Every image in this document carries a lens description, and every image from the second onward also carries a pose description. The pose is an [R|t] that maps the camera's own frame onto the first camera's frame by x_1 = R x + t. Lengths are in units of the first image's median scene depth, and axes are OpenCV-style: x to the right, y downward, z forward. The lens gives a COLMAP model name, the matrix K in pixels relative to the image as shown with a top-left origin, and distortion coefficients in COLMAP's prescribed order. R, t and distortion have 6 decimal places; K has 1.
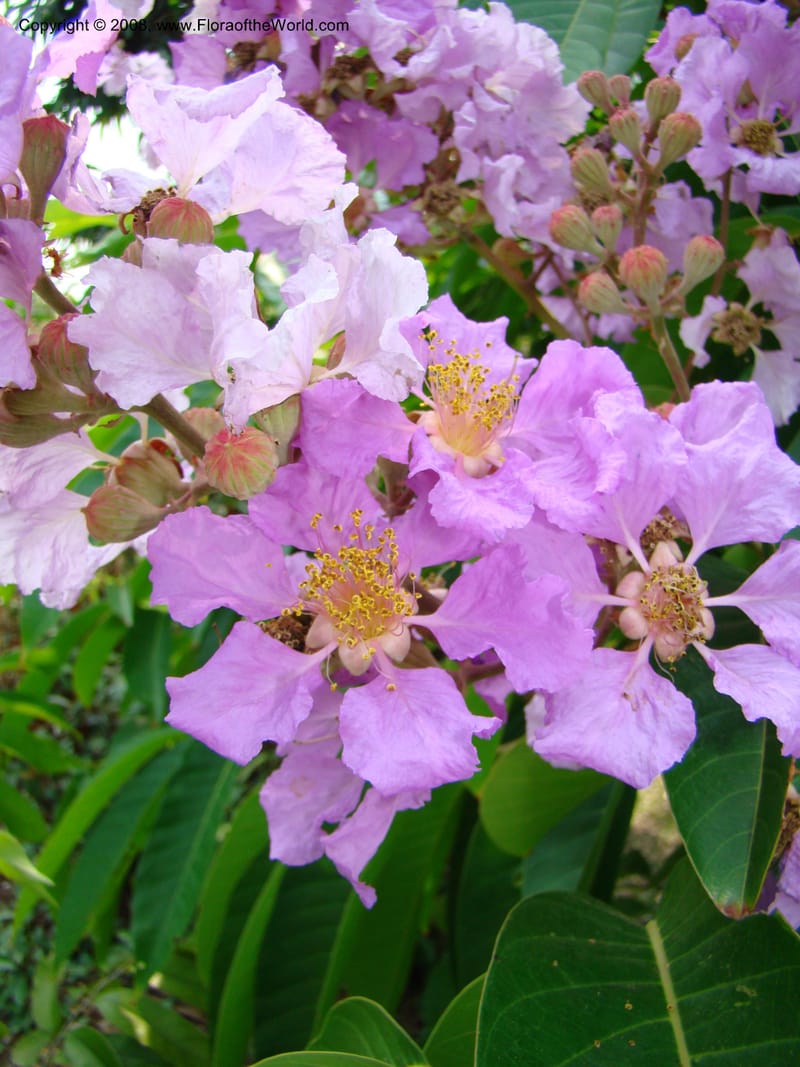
lens RADIAL K [[868.3, 0, 400.0], [0, 868.3, 533.5], [0, 0, 1]] dist [-0.165790, 0.066695]
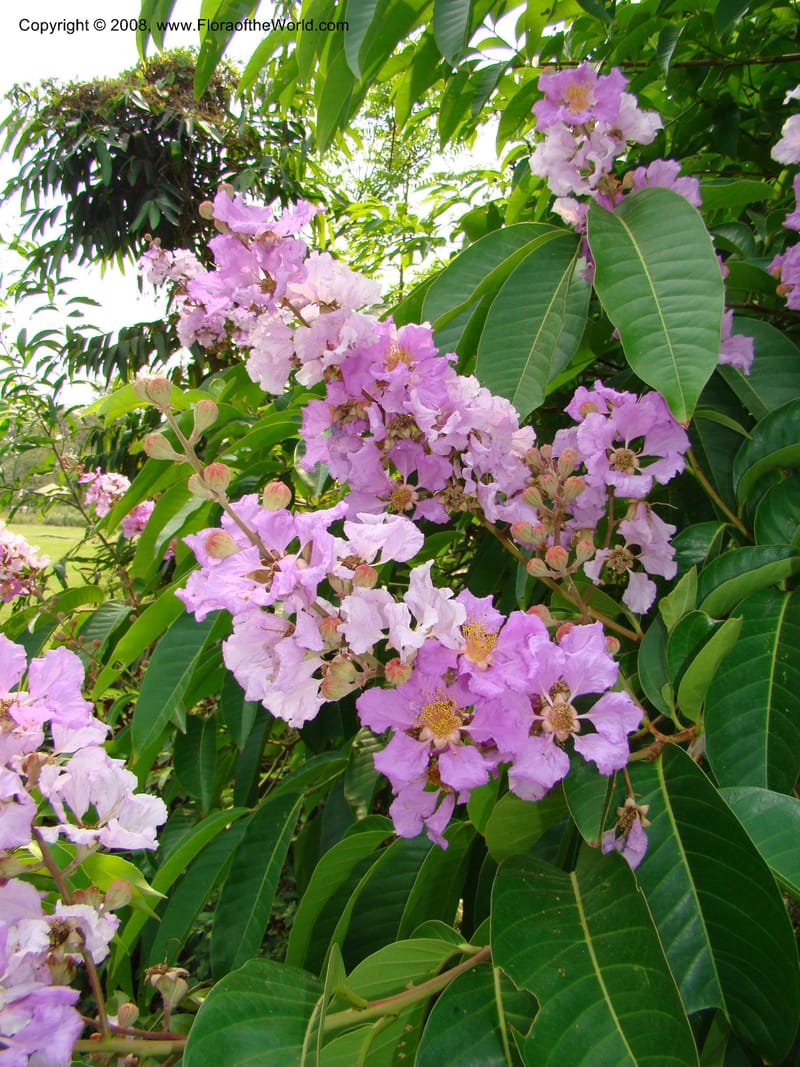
lens RADIAL K [[868.3, 0, 400.0], [0, 868.3, 533.5], [0, 0, 1]] dist [-0.165790, 0.066695]
pose [[0.999548, -0.022963, 0.019403, -0.198937], [0.025156, 0.992260, -0.121607, -0.164996], [-0.016460, 0.122040, 0.992389, -1.585972]]
